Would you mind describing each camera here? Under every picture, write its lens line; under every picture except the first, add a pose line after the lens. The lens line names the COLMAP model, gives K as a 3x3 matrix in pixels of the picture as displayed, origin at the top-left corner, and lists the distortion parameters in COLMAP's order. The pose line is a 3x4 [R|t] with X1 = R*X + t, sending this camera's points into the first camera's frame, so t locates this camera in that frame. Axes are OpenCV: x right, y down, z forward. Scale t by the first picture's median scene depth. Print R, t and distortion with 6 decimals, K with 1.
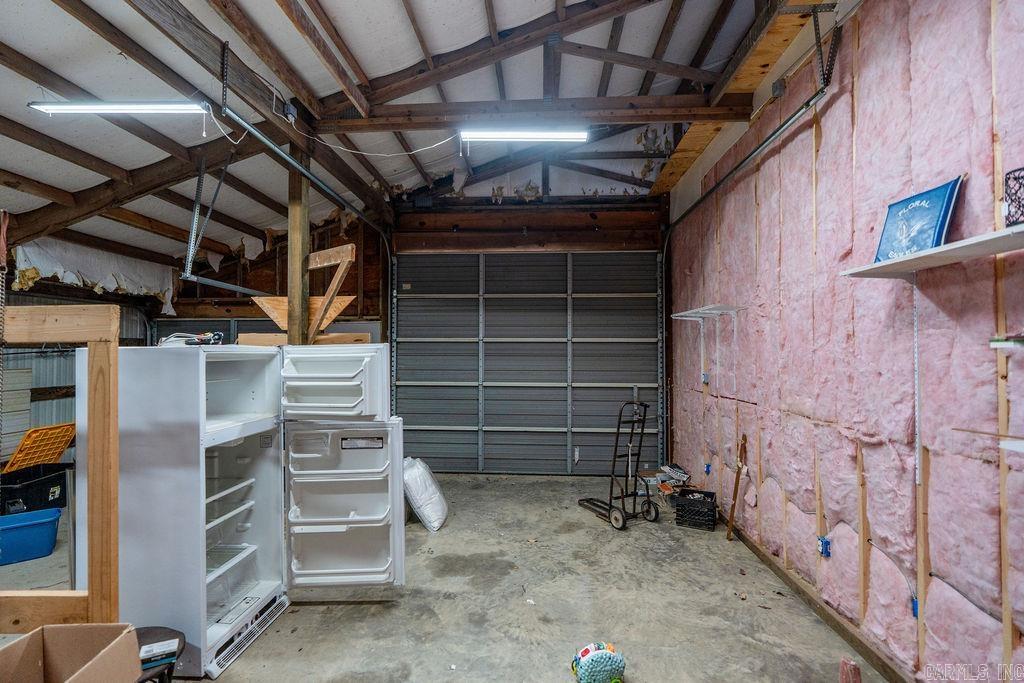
lens RADIAL K [[457.7, 0, 512.7], [0, 457.7, 344.6], [0, 0, 1]] dist [-0.002562, -0.000173]
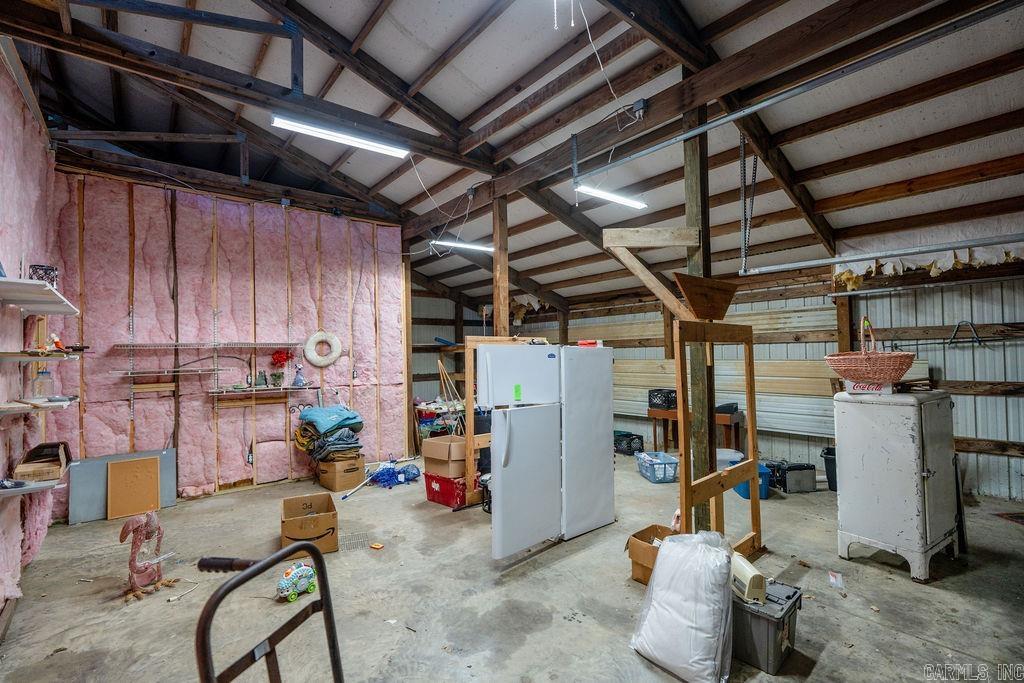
lens RADIAL K [[457.7, 0, 512.8], [0, 457.7, 343.1], [0, 0, 1]] dist [-0.002562, -0.000173]
pose [[-0.717803, 0.008351, -0.696197, 0.509369], [0.027000, 0.999510, -0.015849, 0.012471], [0.695723, -0.030174, -0.717676, 1.860110]]
